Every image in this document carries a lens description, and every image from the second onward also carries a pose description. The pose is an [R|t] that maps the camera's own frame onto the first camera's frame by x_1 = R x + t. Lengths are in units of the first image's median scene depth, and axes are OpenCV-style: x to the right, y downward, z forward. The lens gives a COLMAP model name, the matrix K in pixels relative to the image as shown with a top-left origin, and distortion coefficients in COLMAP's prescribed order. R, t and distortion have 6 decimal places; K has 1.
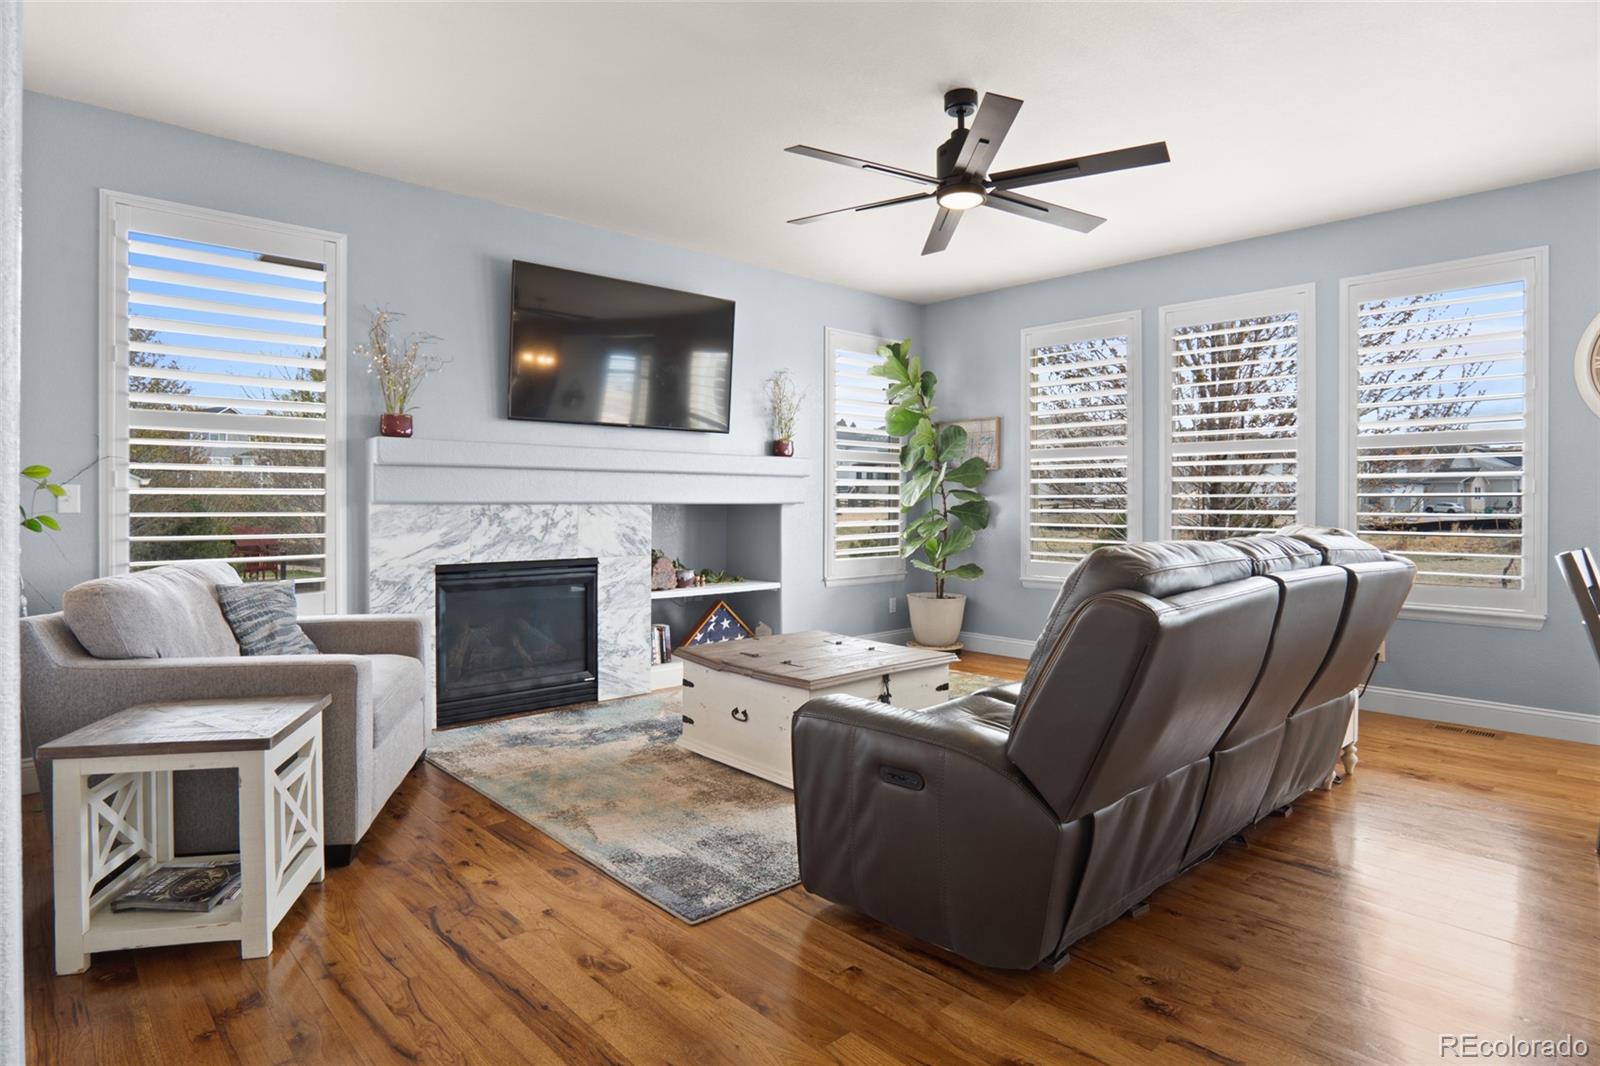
lens RADIAL K [[875.5, 0, 794.9], [0, 875.5, 507.8], [0, 0, 1]] dist [-0.034059, 0.007006]
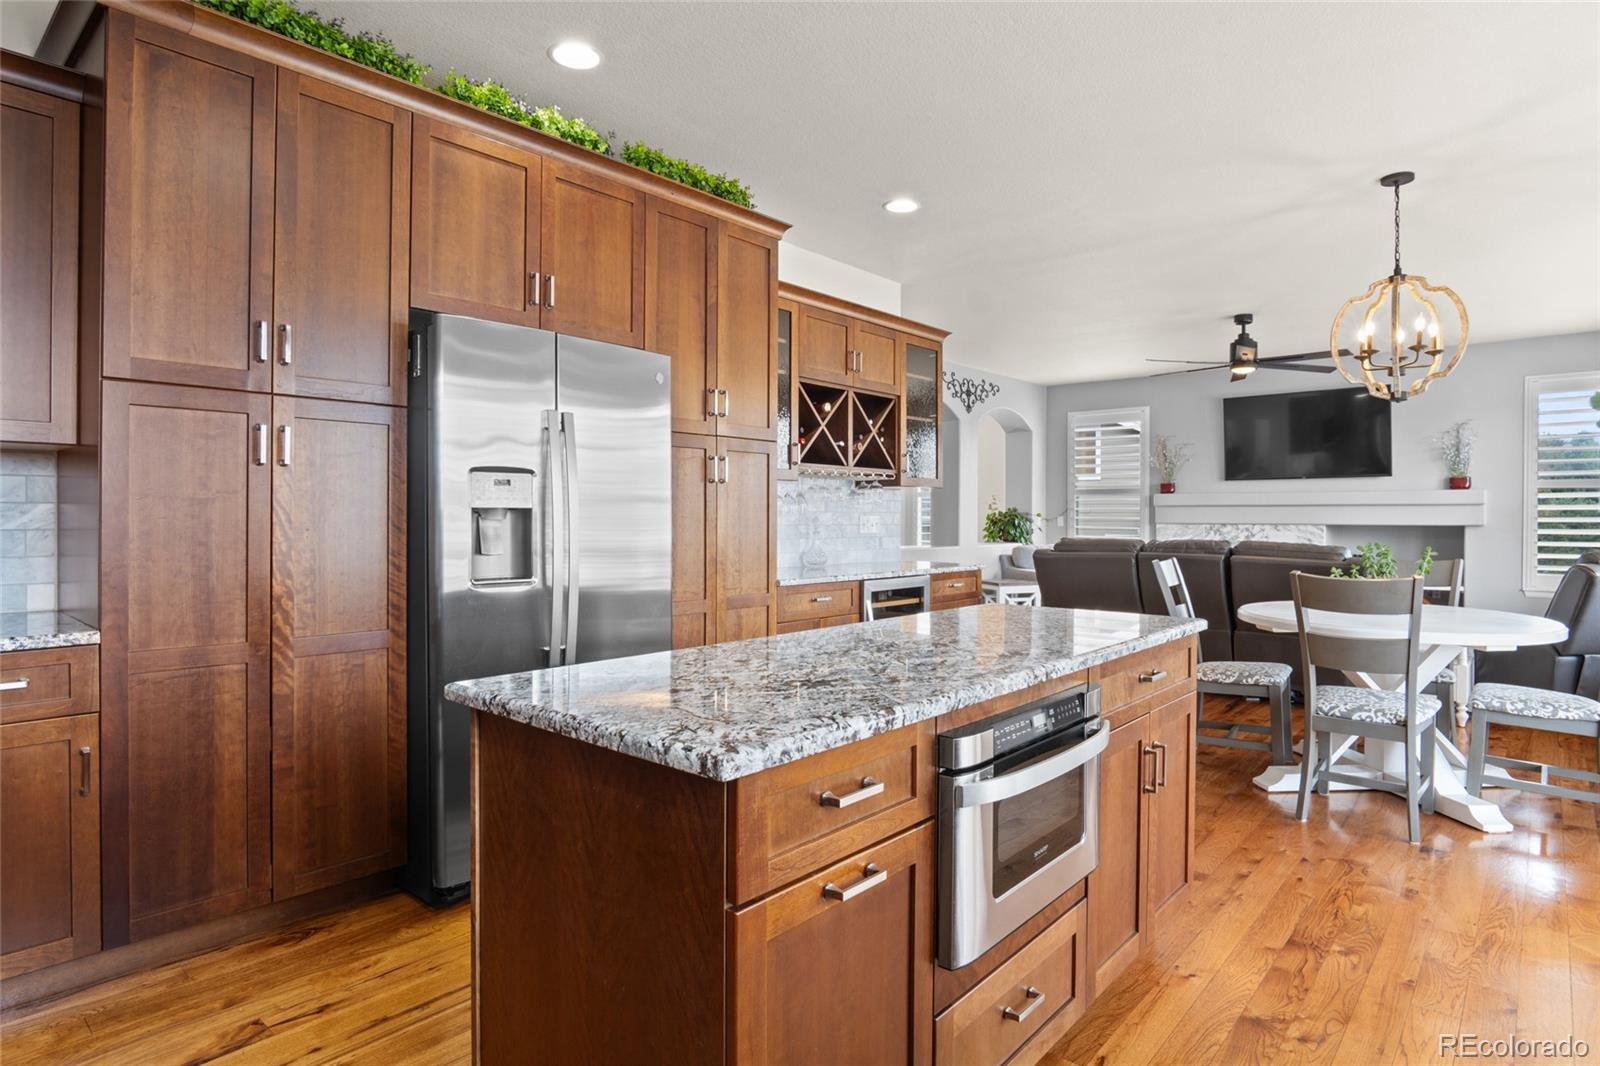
lens RADIAL K [[875.5, 0, 785.7], [0, 875.5, 523.4], [0, 0, 1]] dist [-0.034059, 0.007006]
pose [[0.111867, 0.002795, -0.993719, 1.412693], [-0.012230, 0.999924, 0.001436, 0.002900], [0.993648, 0.011992, 0.111892, -0.172063]]
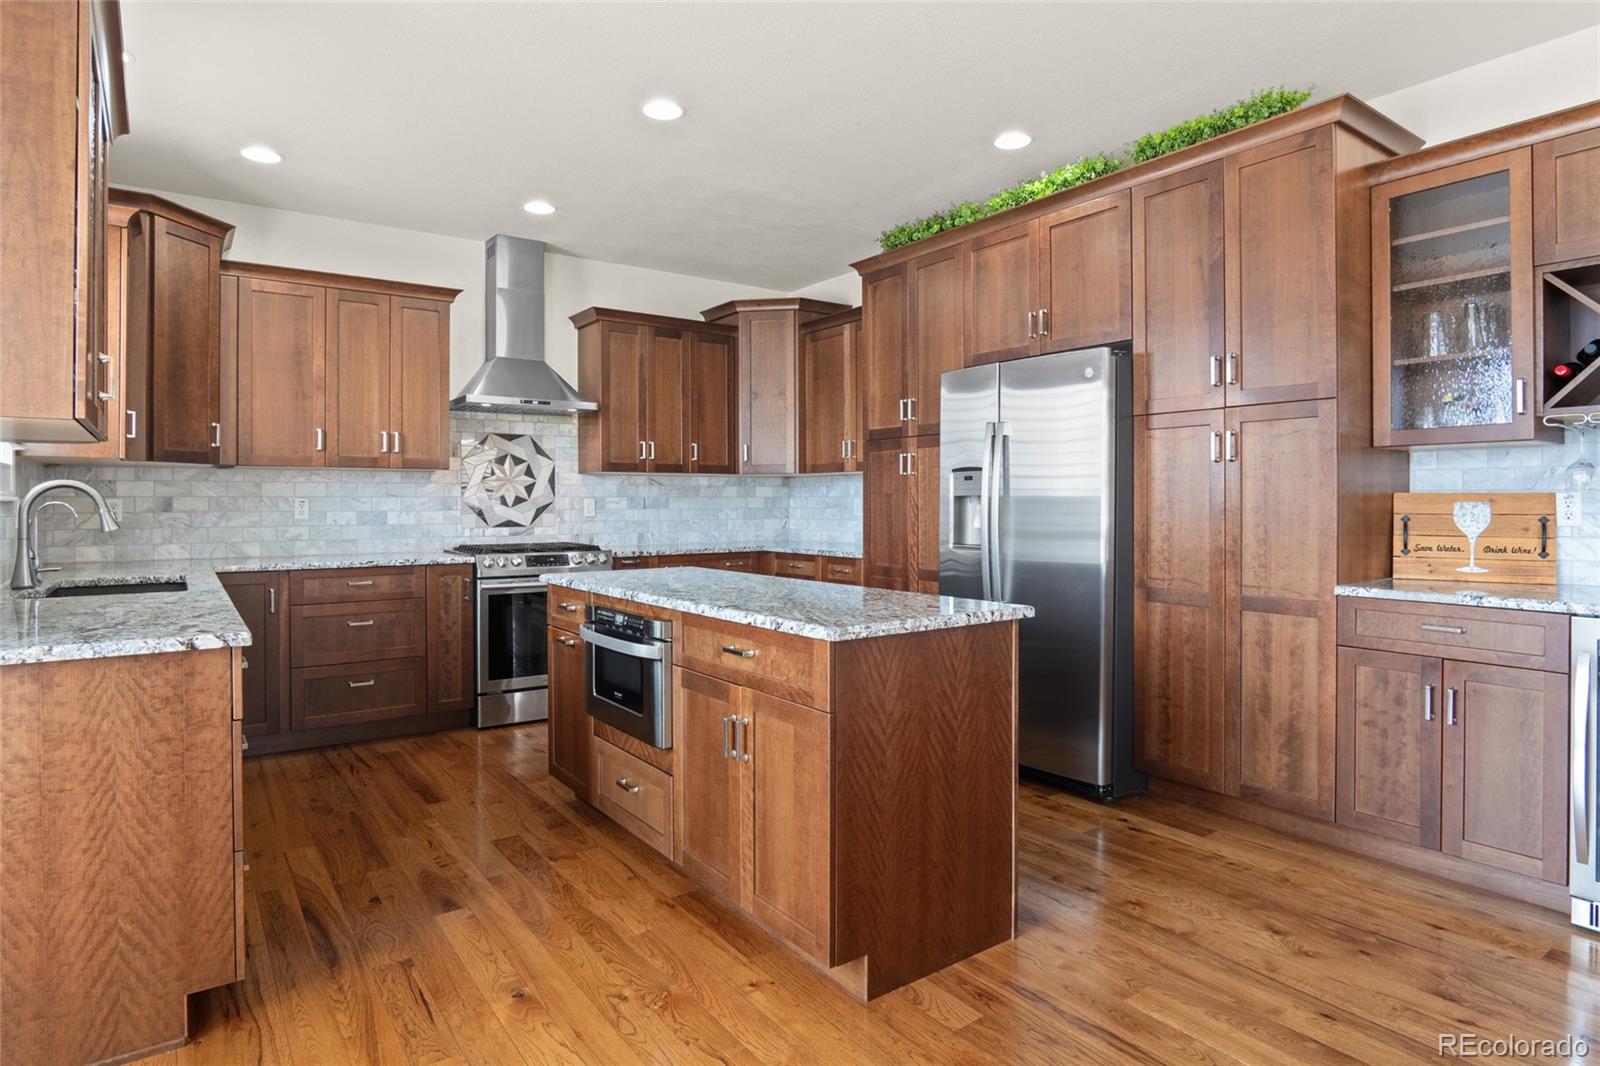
lens RADIAL K [[875.5, 0, 803.8], [0, 875.5, 506.8], [0, 0, 1]] dist [-0.034059, 0.007006]
pose [[-0.994664, -0.002666, 0.103128, 0.900641], [-0.001118, 0.999886, 0.015064, -0.005759], [-0.103157, 0.014868, -0.994554, 0.539661]]
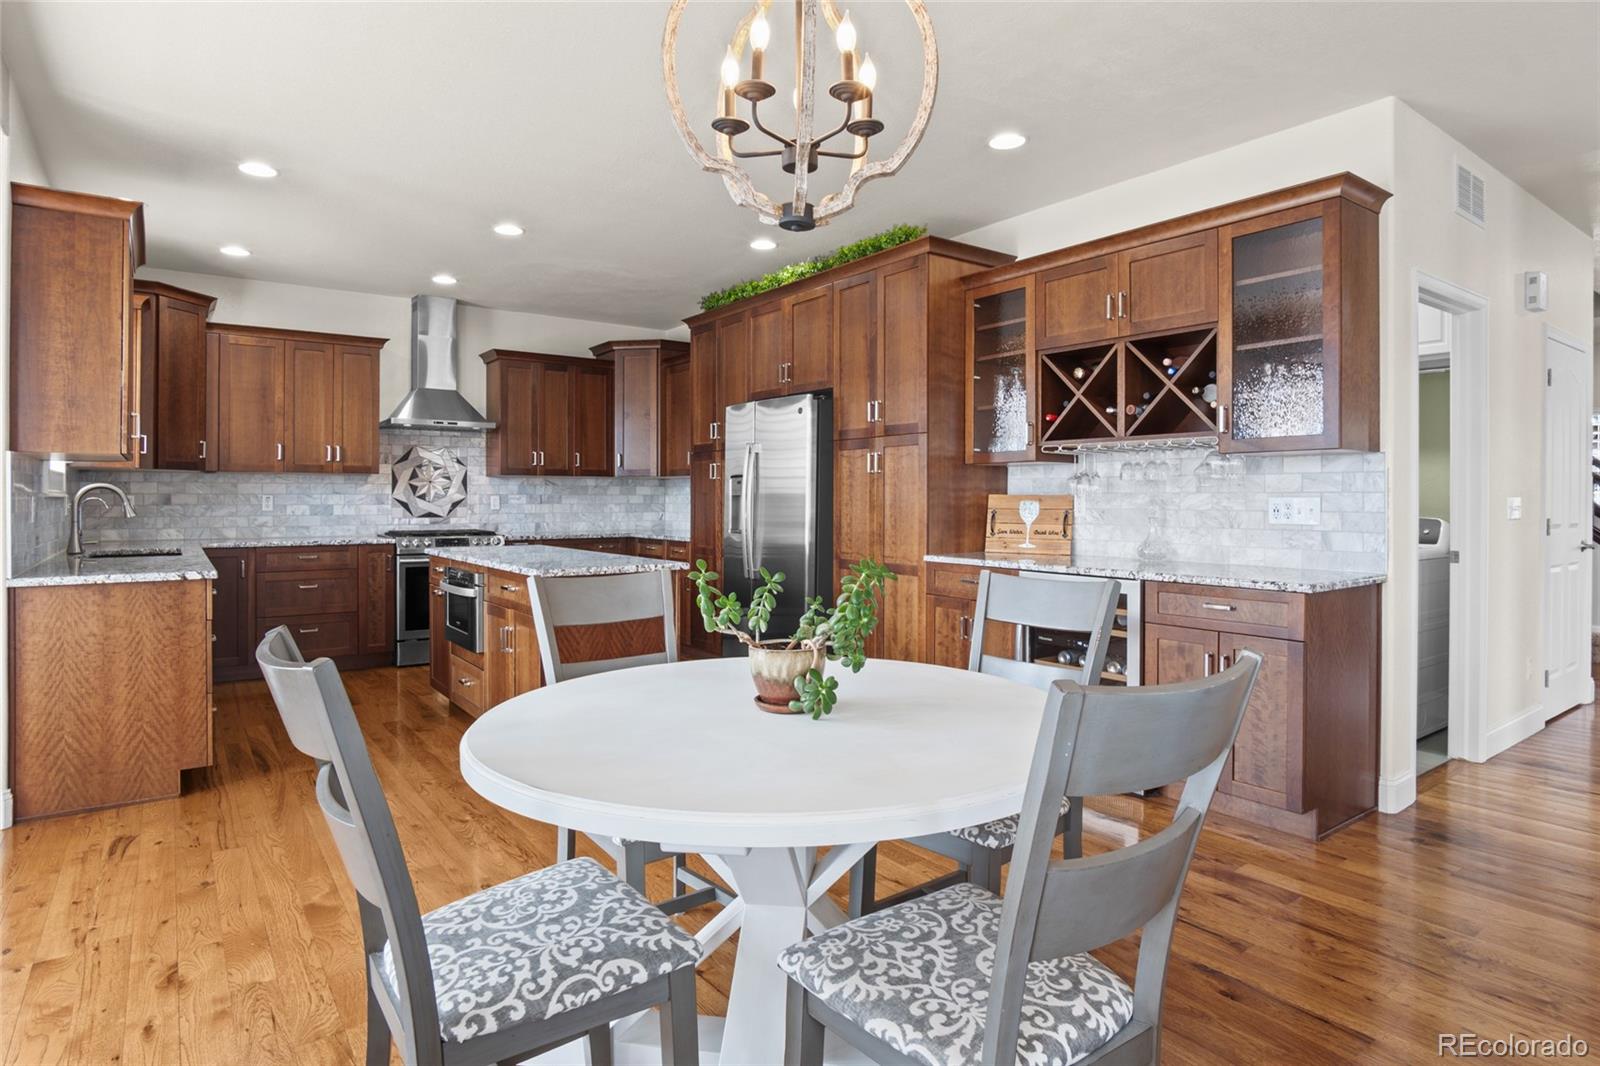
lens RADIAL K [[875.5, 0, 802.9], [0, 875.5, 501.0], [0, 0, 1]] dist [-0.034059, 0.007006]
pose [[-0.995095, -0.005603, 0.098768, 0.636182], [-0.004322, 0.999904, 0.013176, -0.011805], [-0.098833, 0.012685, -0.995023, 0.840378]]
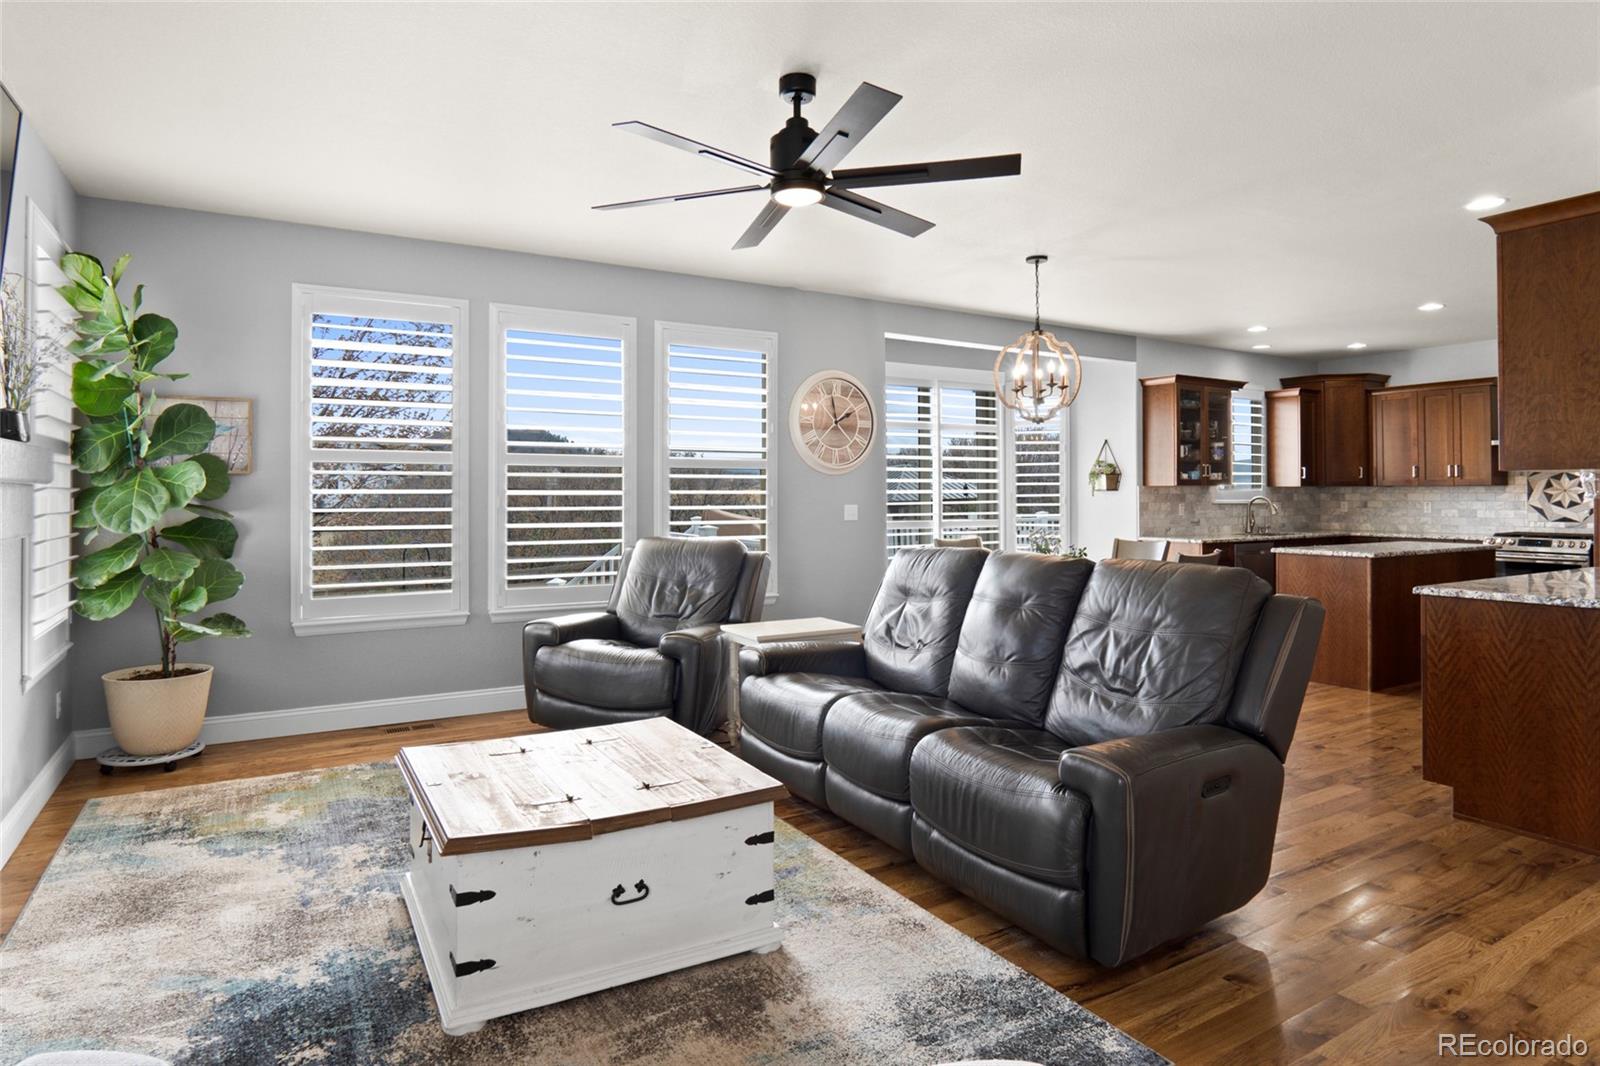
lens RADIAL K [[875.5, 0, 784.3], [0, 875.5, 484.4], [0, 0, 1]] dist [-0.034059, 0.007006]
pose [[0.210272, 0.007290, 0.977616, -0.477289], [0.009696, 0.999907, -0.009541, -0.032146], [-0.977595, 0.011485, 0.210182, 0.569831]]
